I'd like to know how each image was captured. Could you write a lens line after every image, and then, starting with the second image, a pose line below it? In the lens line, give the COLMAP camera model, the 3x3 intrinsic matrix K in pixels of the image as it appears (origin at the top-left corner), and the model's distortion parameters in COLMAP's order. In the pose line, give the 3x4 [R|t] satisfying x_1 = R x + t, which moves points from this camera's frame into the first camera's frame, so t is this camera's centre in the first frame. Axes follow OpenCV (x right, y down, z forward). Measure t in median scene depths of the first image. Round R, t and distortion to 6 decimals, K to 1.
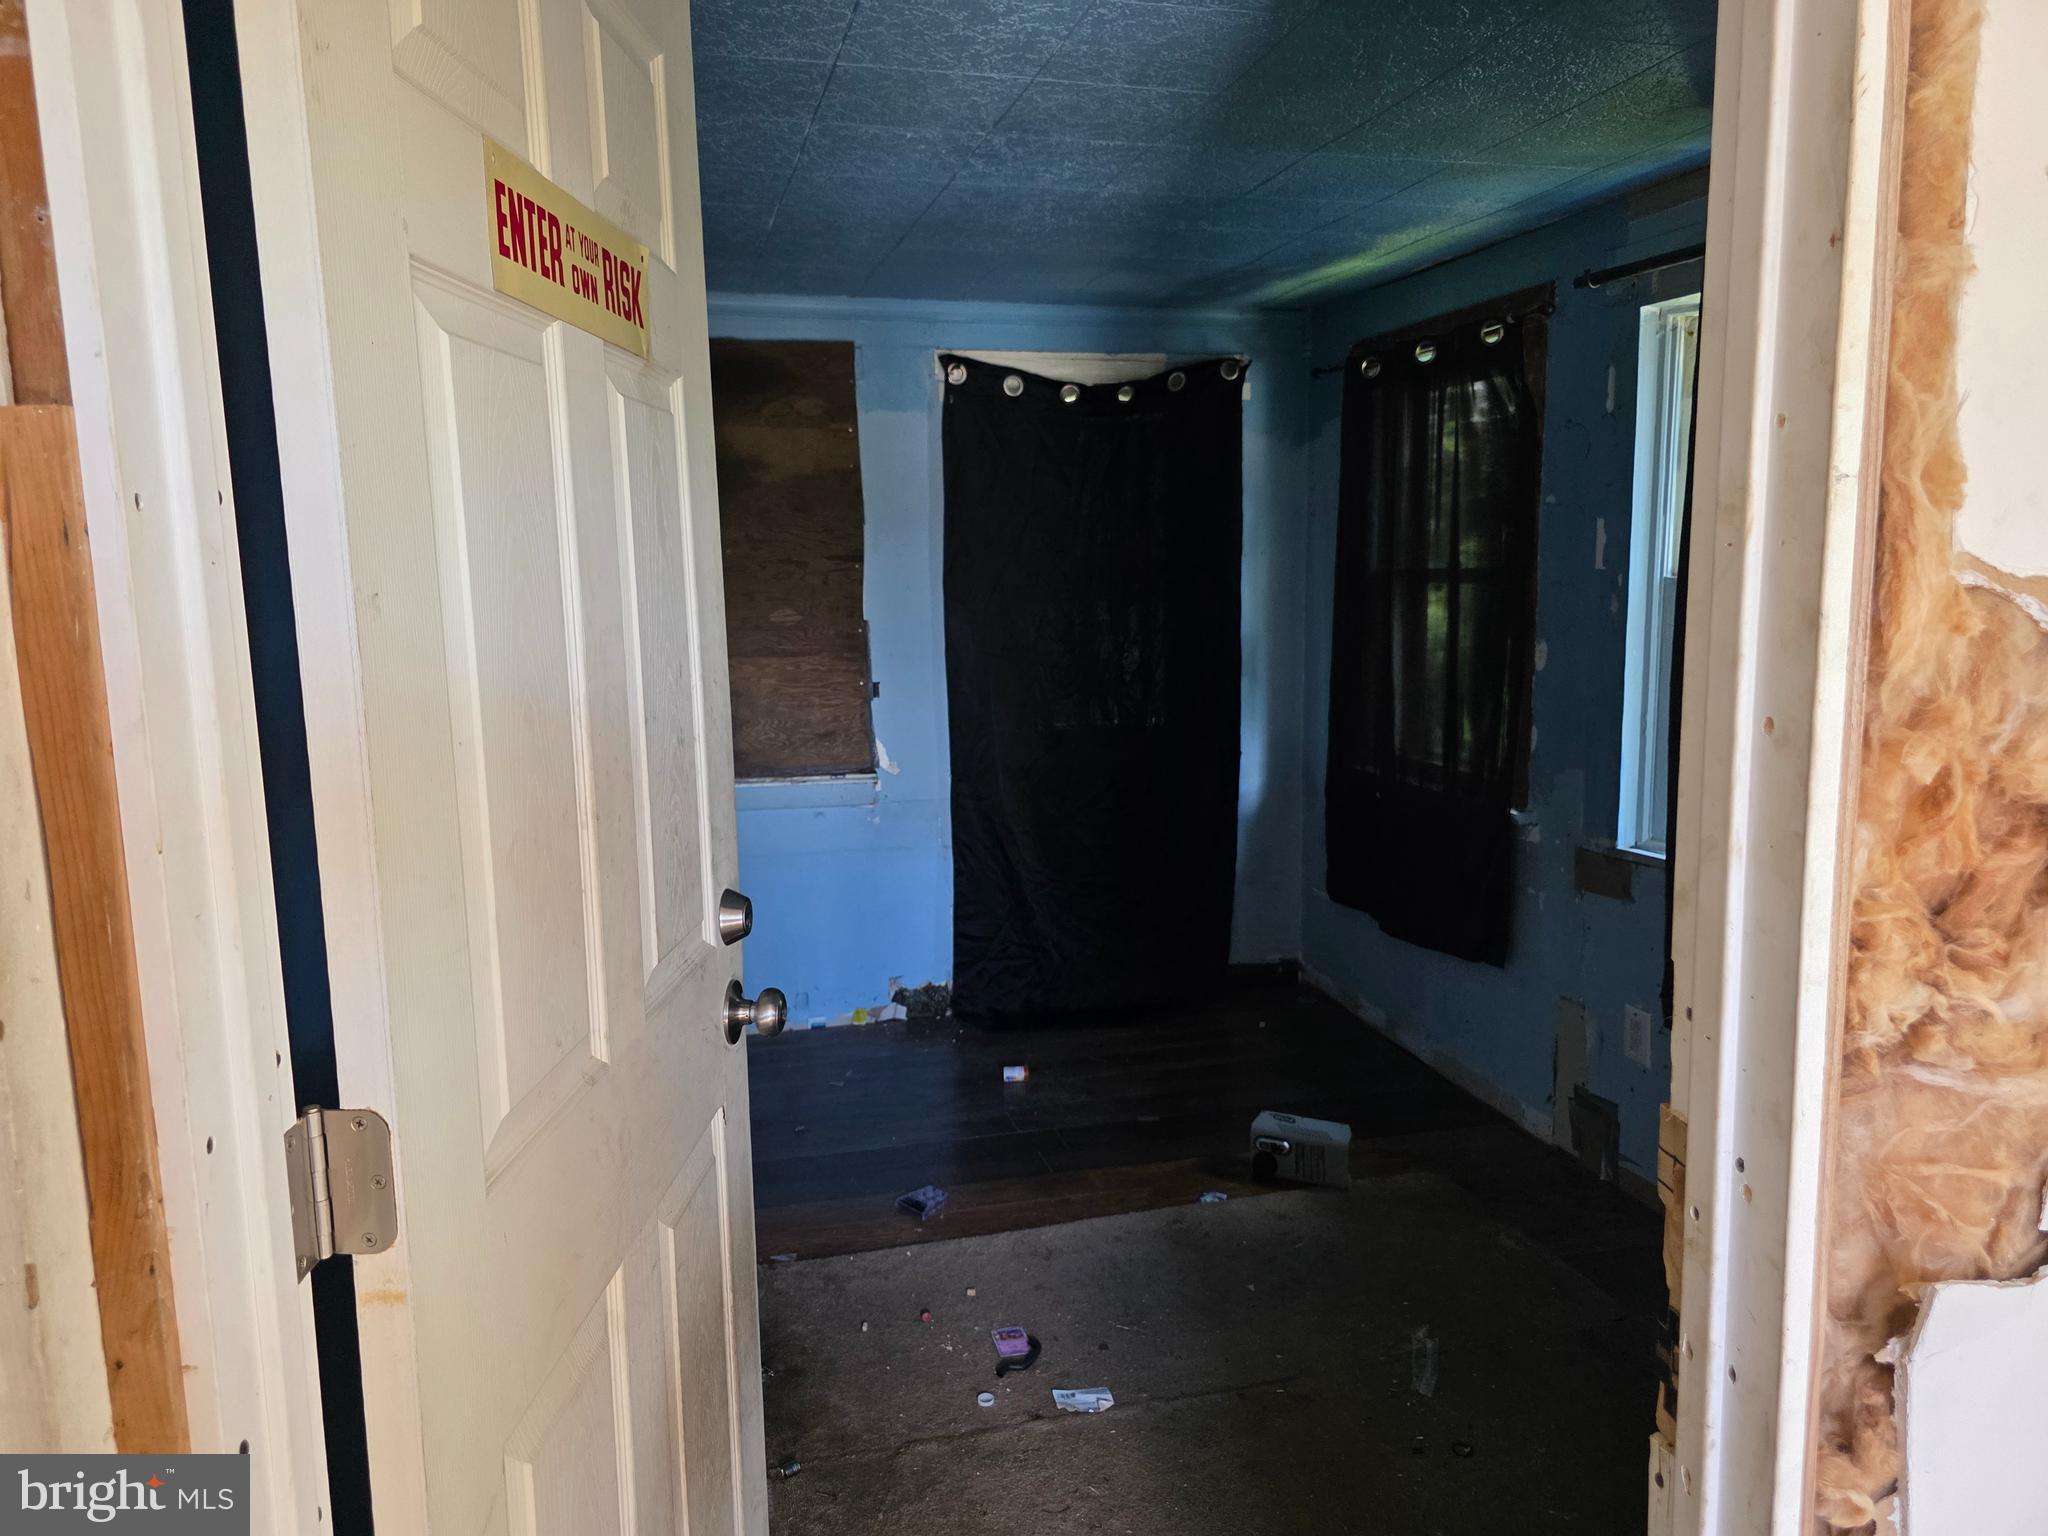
lens RADIAL K [[1375.3, 0, 1008.2], [0, 1375.3, 750.1], [0, 0, 1]] dist [0.057062, -0.048741]
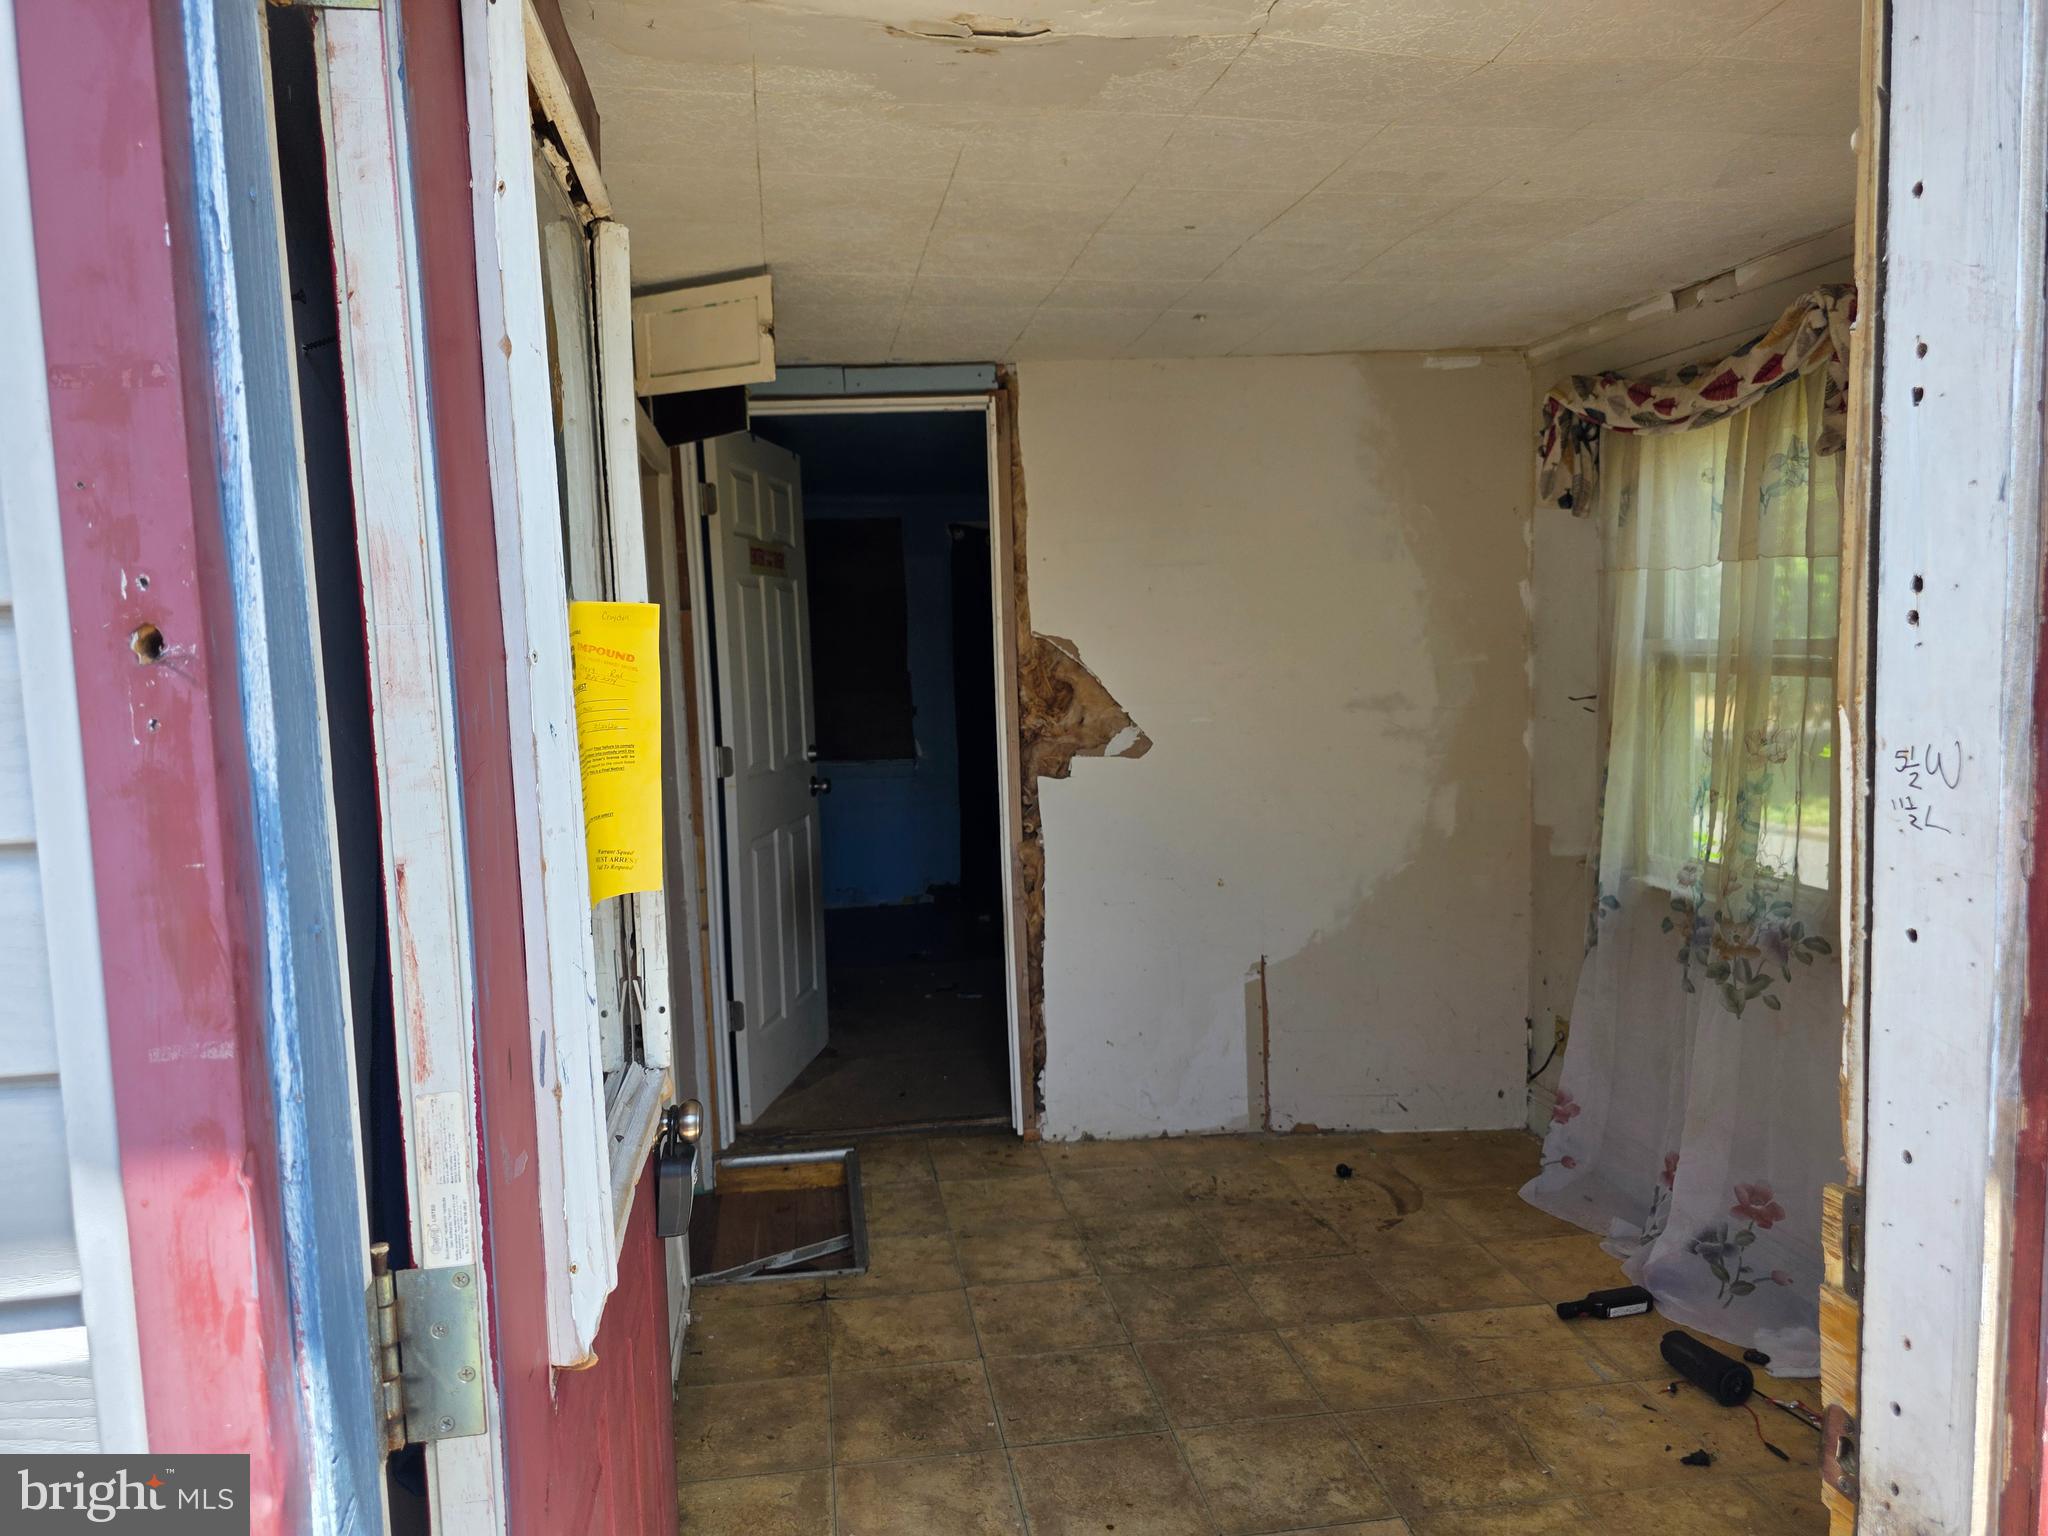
lens RADIAL K [[1375.3, 0, 1037.1], [0, 1375.3, 779.5], [0, 0, 1]] dist [0.057062, -0.048741]
pose [[0.996851, -0.003304, -0.079232, 0.529516], [0.000376, 0.999317, -0.036941, 0.289153], [0.079300, 0.036795, 0.996171, -1.967764]]
